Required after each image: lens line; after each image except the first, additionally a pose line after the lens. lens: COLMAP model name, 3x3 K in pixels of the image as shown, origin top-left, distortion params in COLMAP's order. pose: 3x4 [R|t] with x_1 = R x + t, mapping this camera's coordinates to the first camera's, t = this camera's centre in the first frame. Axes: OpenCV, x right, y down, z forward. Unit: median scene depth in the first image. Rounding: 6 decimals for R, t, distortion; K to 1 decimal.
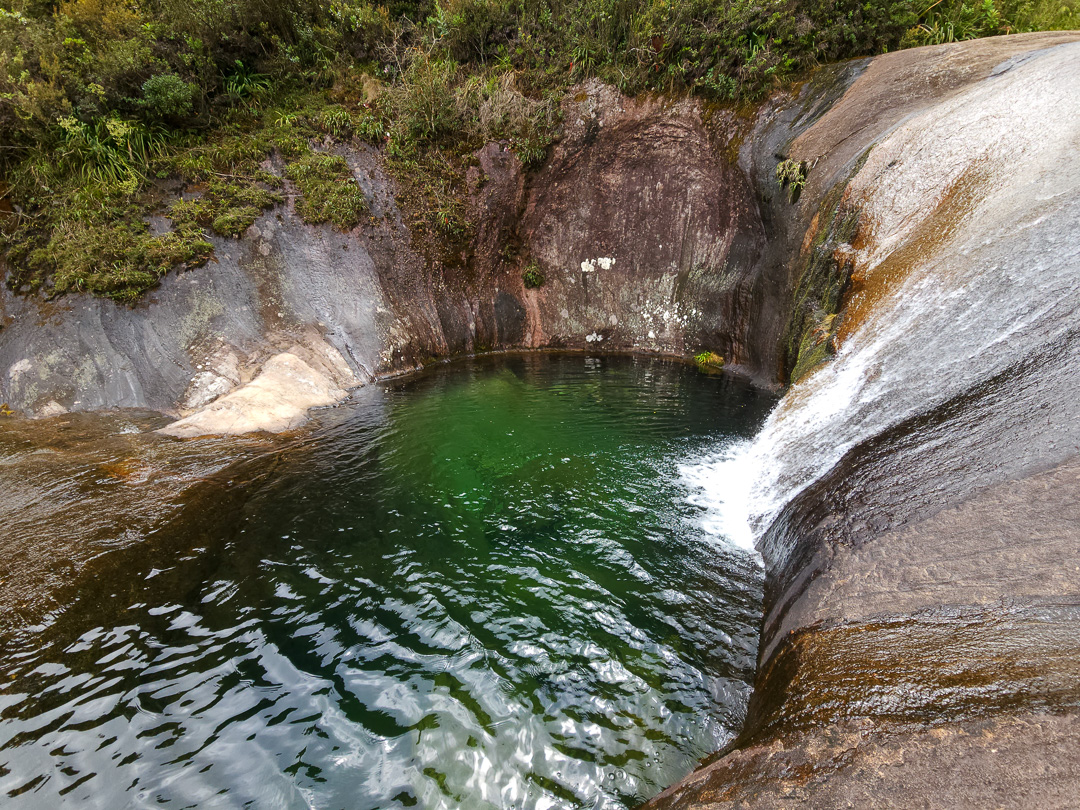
lens RADIAL K [[431.4, 0, 537.6], [0, 431.4, 401.4], [0, 0, 1]] dist [0.051183, -0.025859]
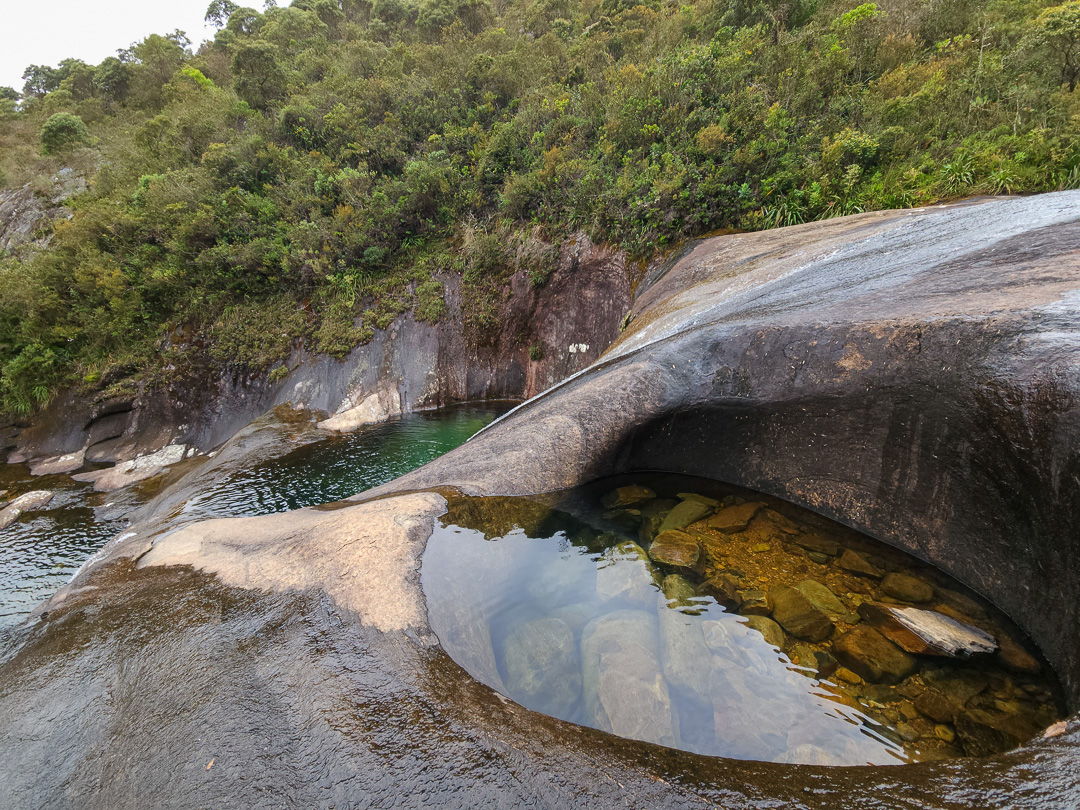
lens RADIAL K [[431.4, 0, 537.6], [0, 431.4, 401.4], [0, 0, 1]] dist [0.051183, -0.025859]
pose [[0.874381, 0.138944, -0.464923, 0.777837], [-0.146337, 0.989025, 0.020359, -0.162137], [0.462649, 0.050234, 0.885117, -0.363308]]
